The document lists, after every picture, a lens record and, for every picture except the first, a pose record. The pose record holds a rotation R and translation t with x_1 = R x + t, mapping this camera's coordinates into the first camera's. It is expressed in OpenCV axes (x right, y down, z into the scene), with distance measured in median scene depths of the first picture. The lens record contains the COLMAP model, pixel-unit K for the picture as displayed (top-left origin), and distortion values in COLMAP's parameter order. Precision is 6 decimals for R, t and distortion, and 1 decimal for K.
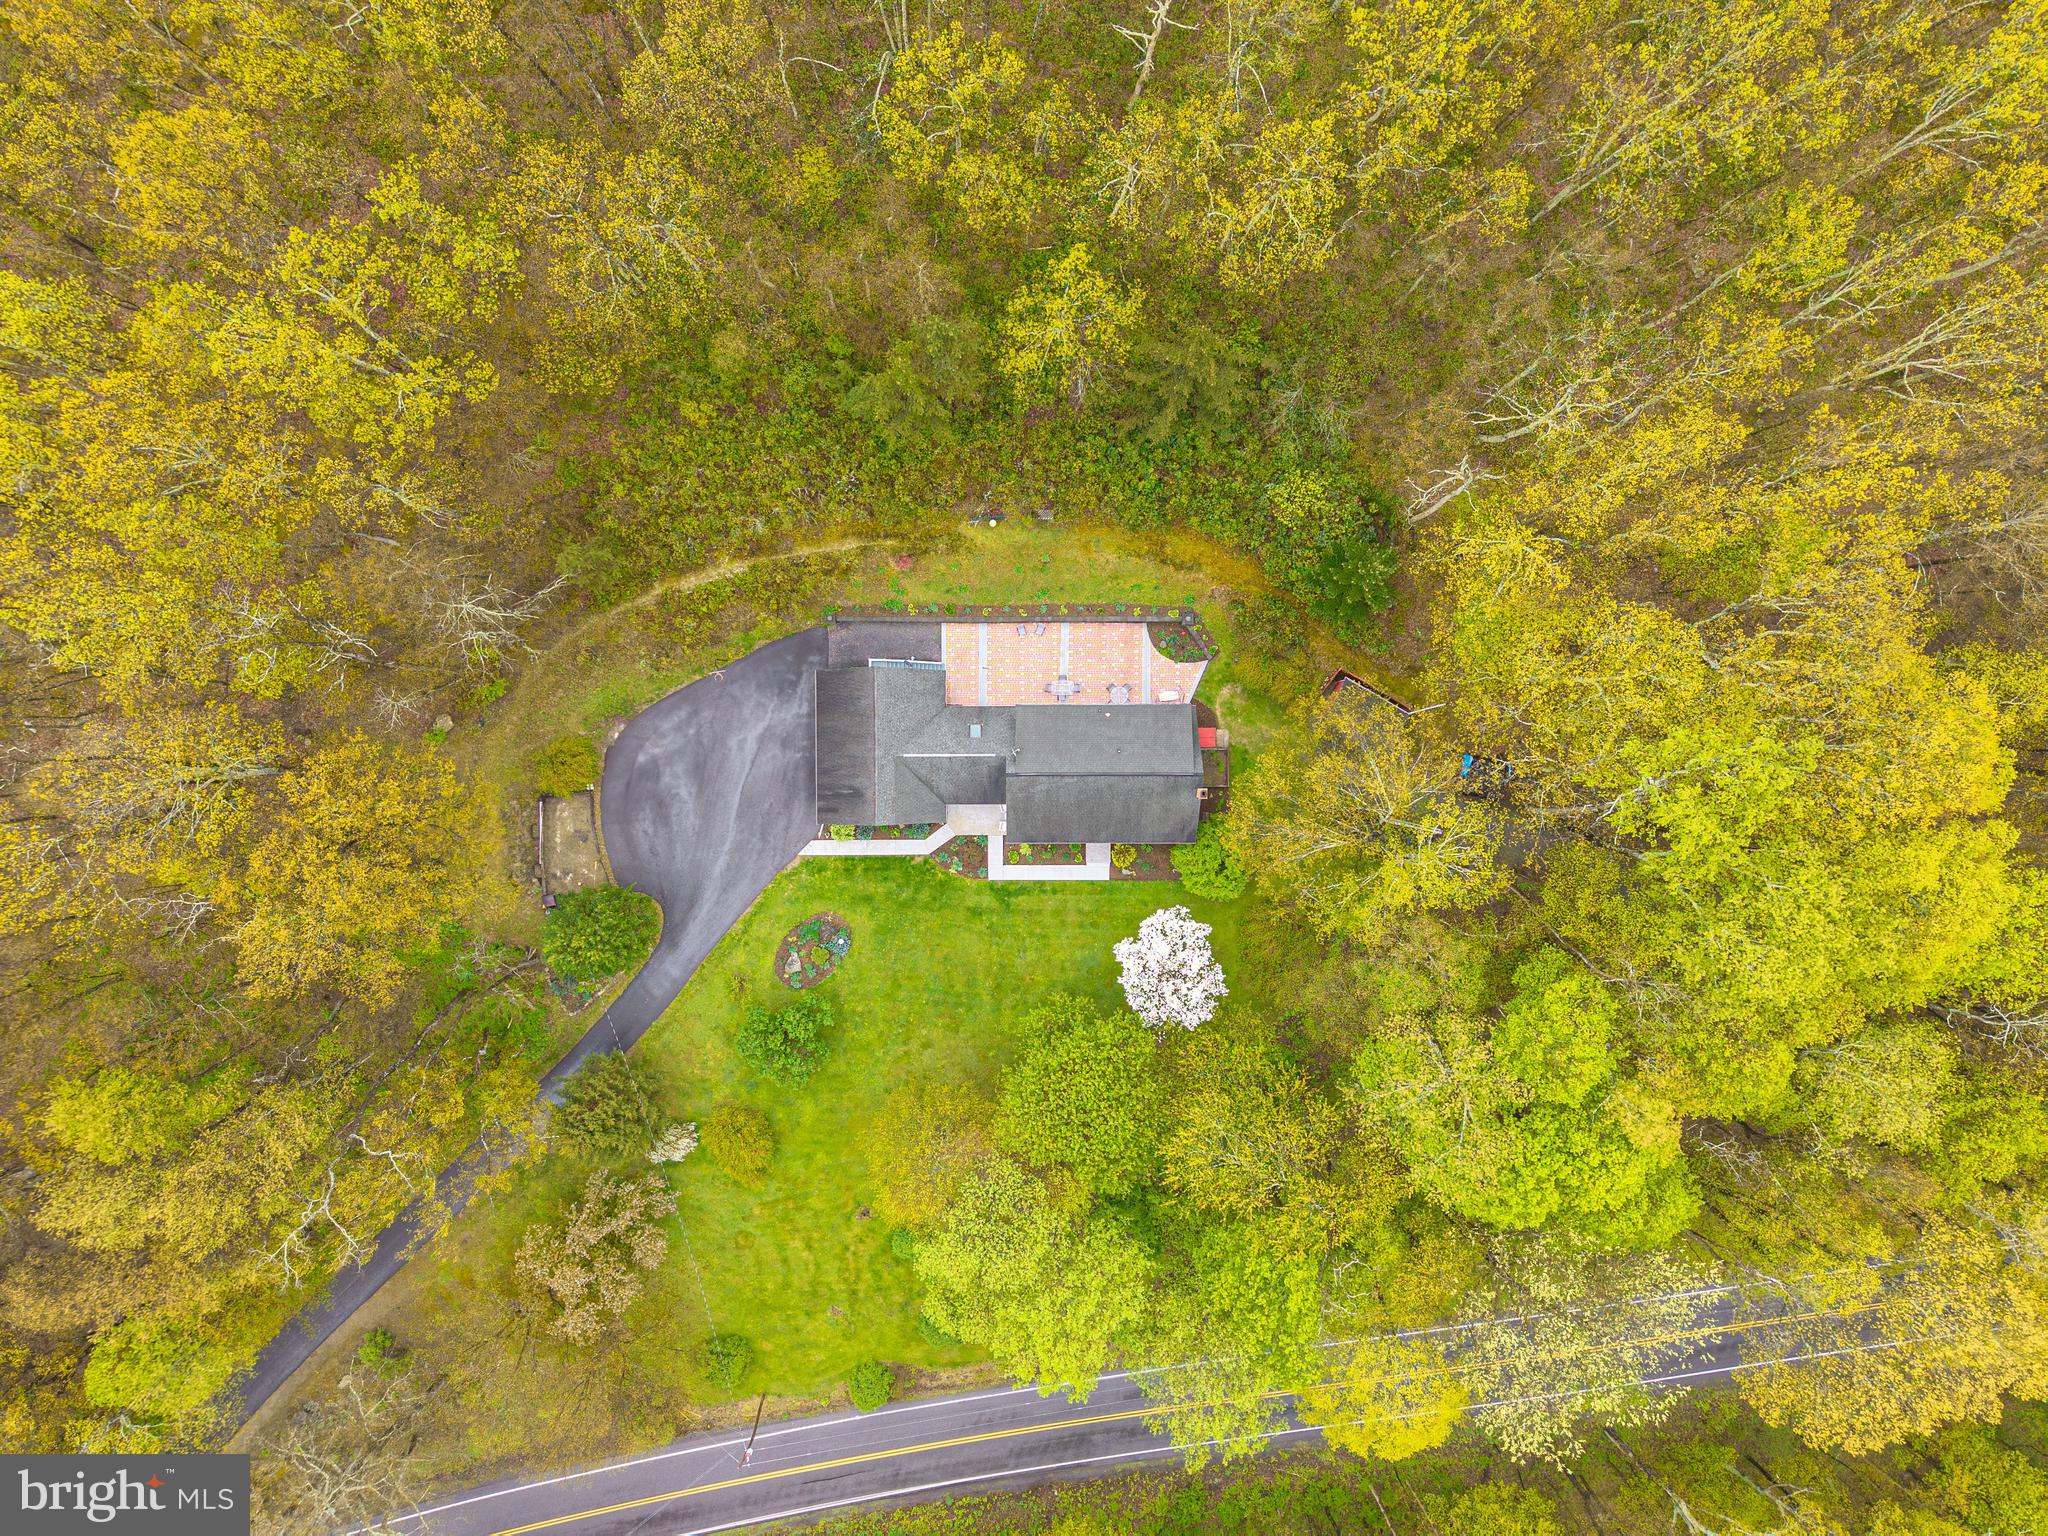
lens RADIAL K [[1355.3, 0, 1024.0], [0, 1355.3, 768.0], [0, 0, 1]] dist [0.001109, -0.002848]
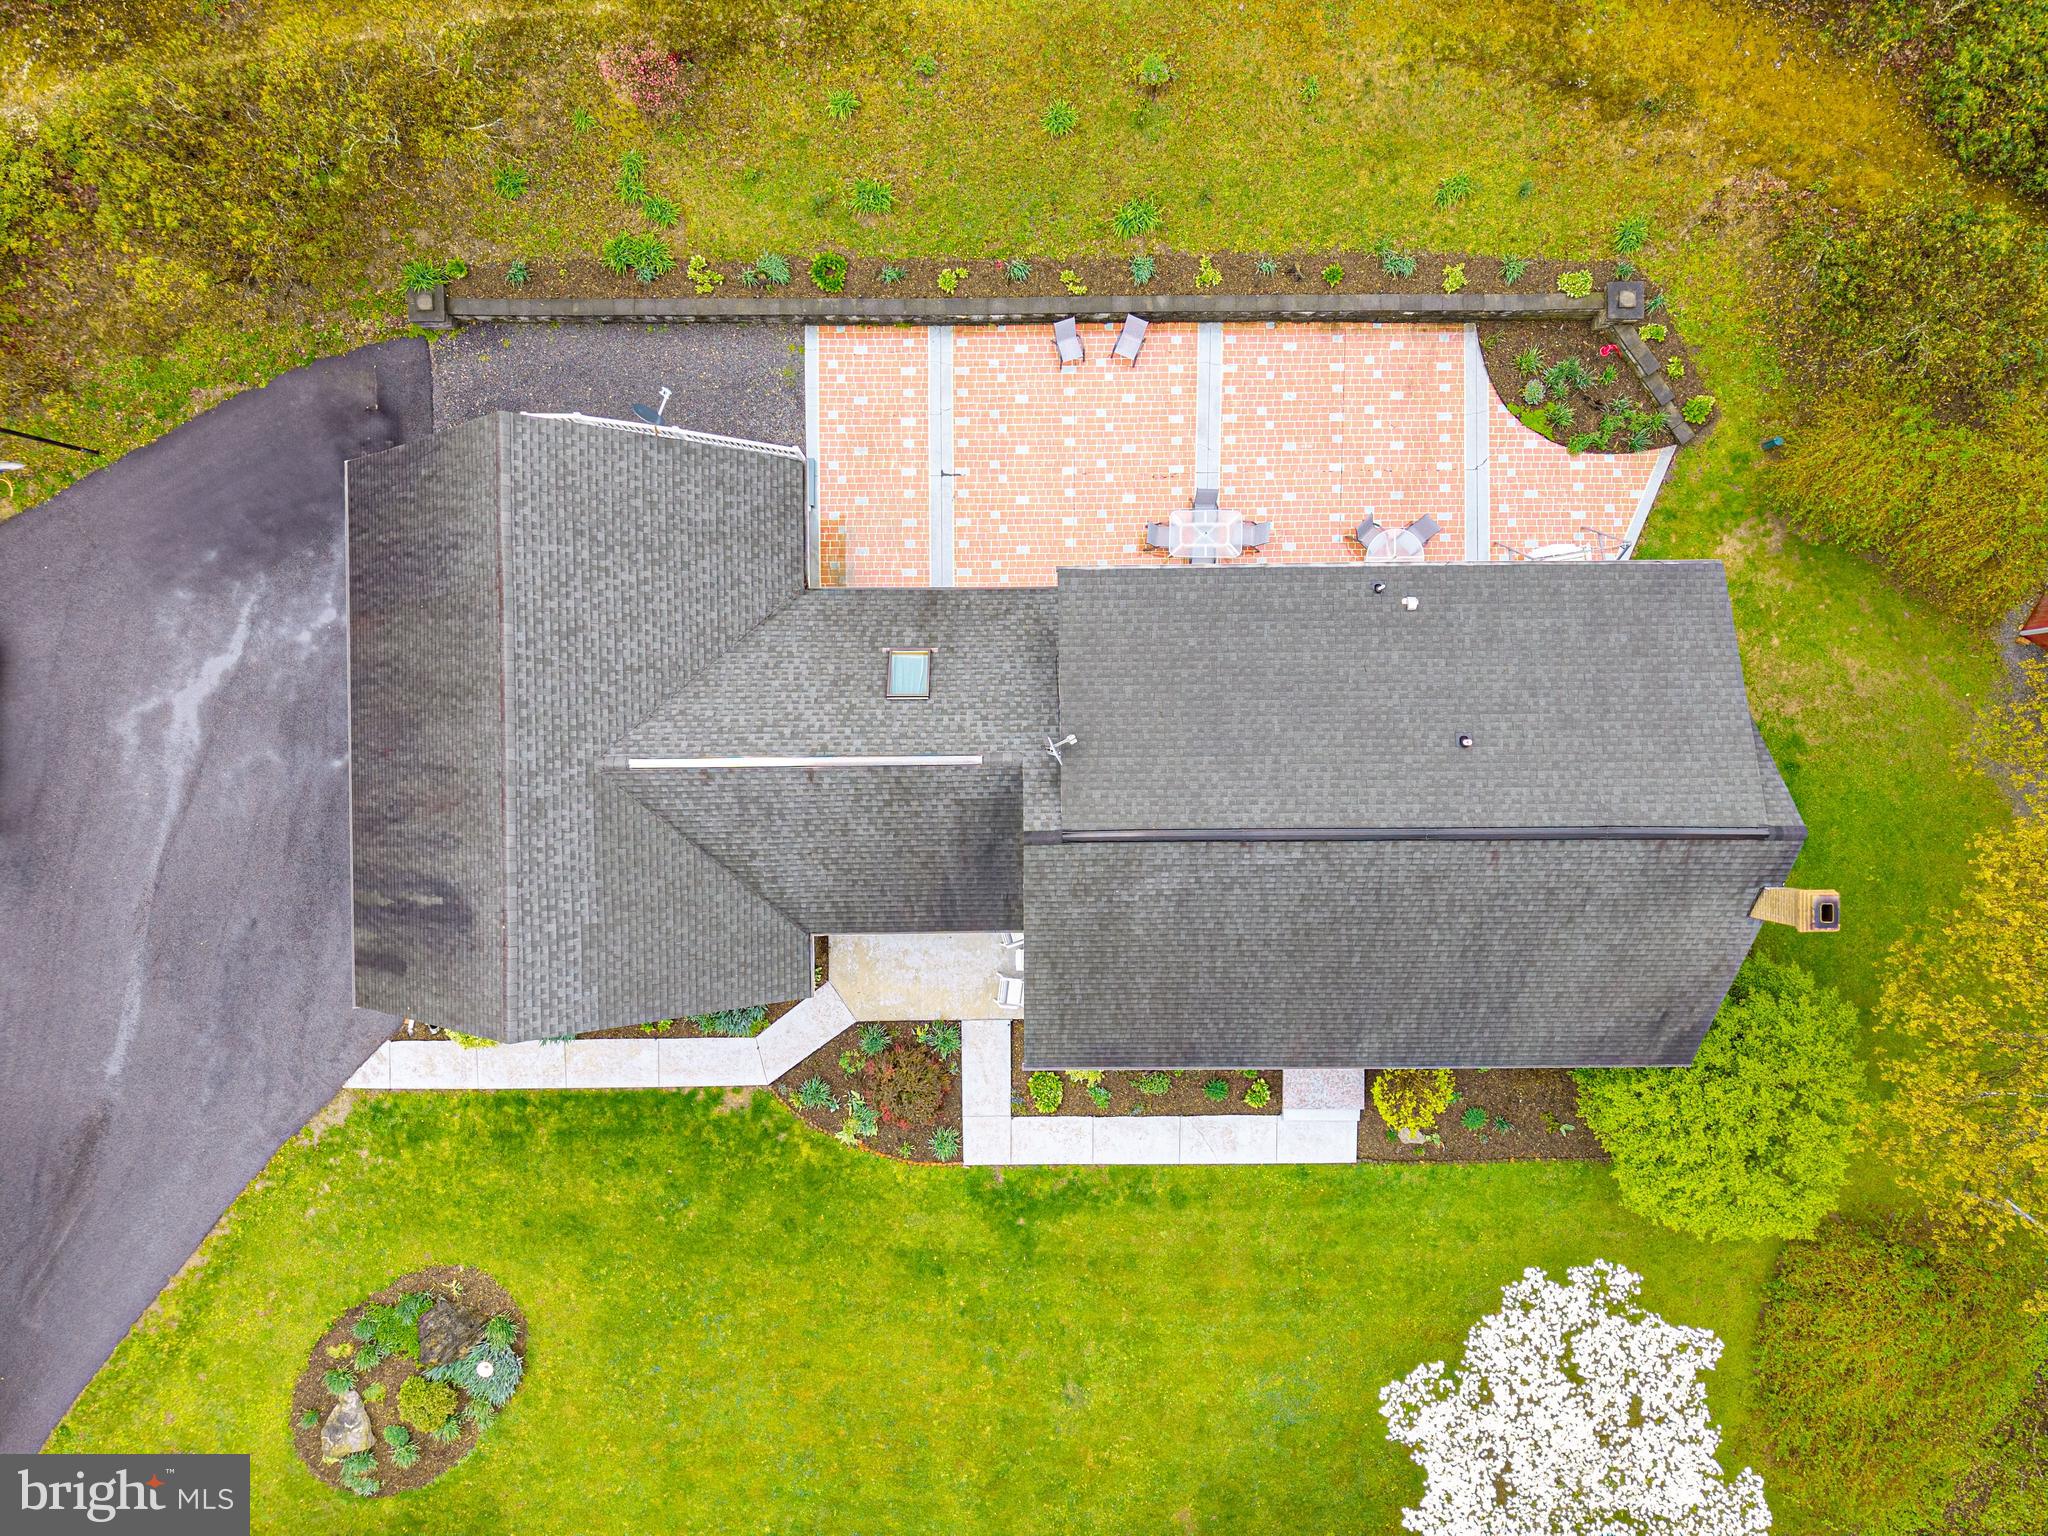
lens RADIAL K [[1355.3, 0, 1024.0], [0, 1355.3, 768.0], [0, 0, 1]] dist [0.001109, -0.002848]
pose [[0.999982, -0.005750, 0.001885, -0.012779], [0.005746, 0.999982, 0.001914, -0.008075], [-0.001896, -0.001903, 0.999996, 0.695223]]
